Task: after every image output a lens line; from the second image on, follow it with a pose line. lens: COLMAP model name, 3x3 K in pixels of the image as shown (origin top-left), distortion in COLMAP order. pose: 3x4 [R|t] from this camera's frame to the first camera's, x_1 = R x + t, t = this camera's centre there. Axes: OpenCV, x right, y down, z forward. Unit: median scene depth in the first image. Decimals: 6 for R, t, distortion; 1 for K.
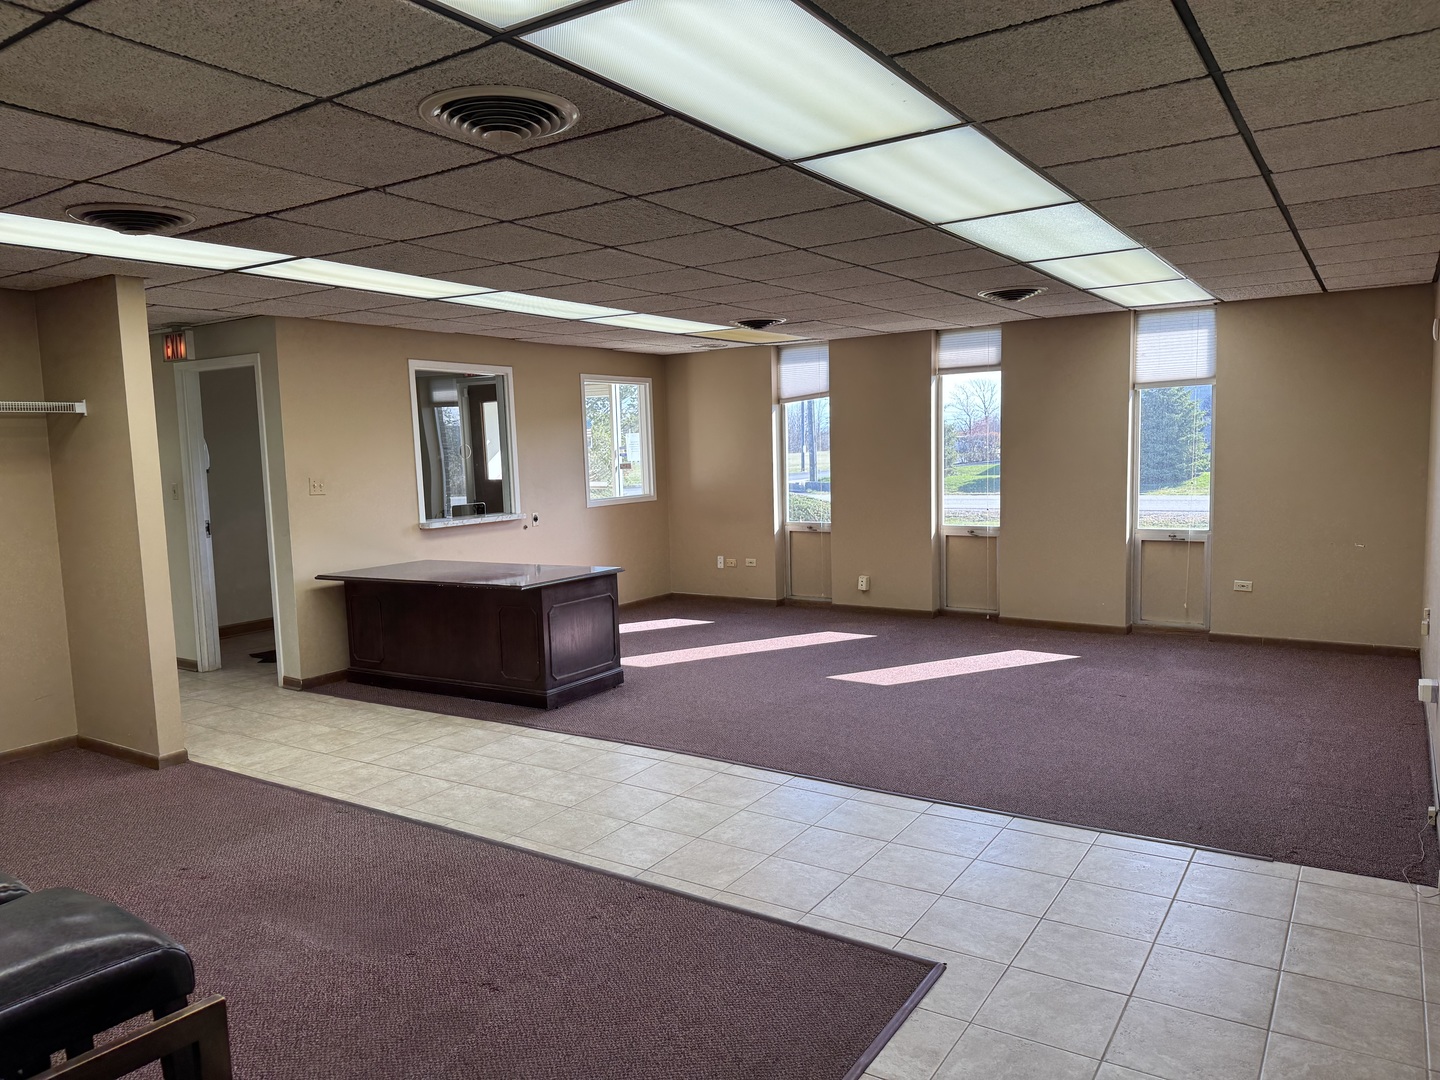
lens RADIAL K [[997.6, 0, 733.5], [0, 997.6, 542.8], [0, 0, 1]] dist [0.054725, -0.026685]
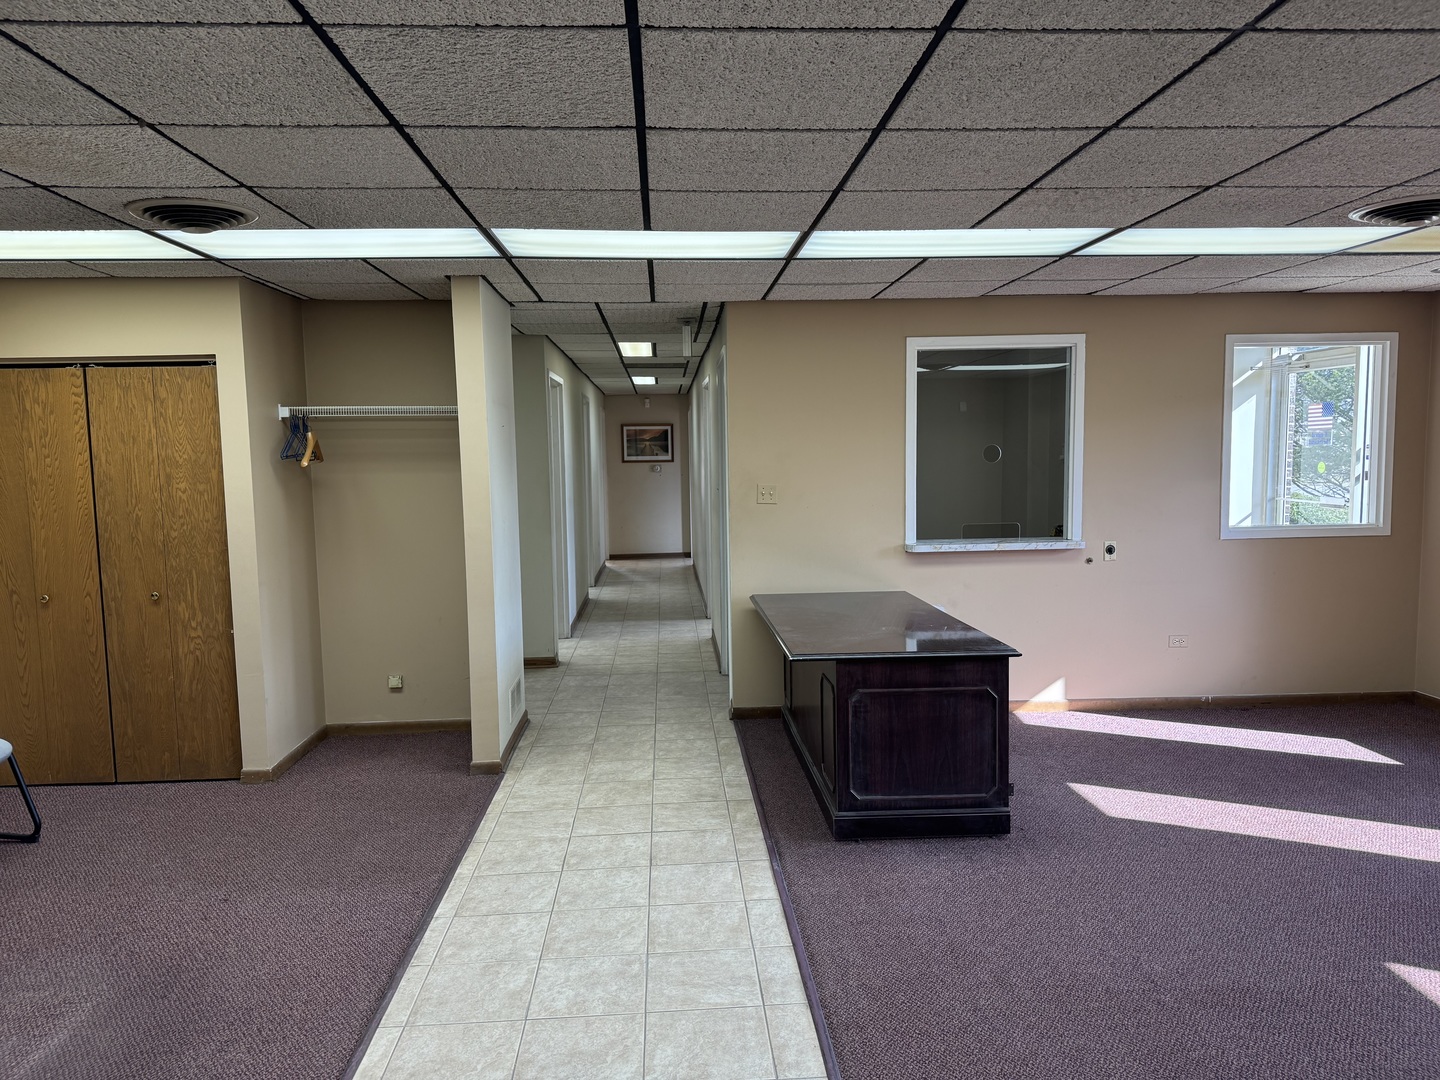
lens RADIAL K [[997.6, 0, 714.9], [0, 997.6, 538.0], [0, 0, 1]] dist [0.054725, -0.026685]
pose [[0.582098, 0.088026, -0.808340, 0.315788], [-0.079365, 0.995527, 0.051258, -0.069898], [0.809236, 0.034317, 0.586481, 0.545162]]
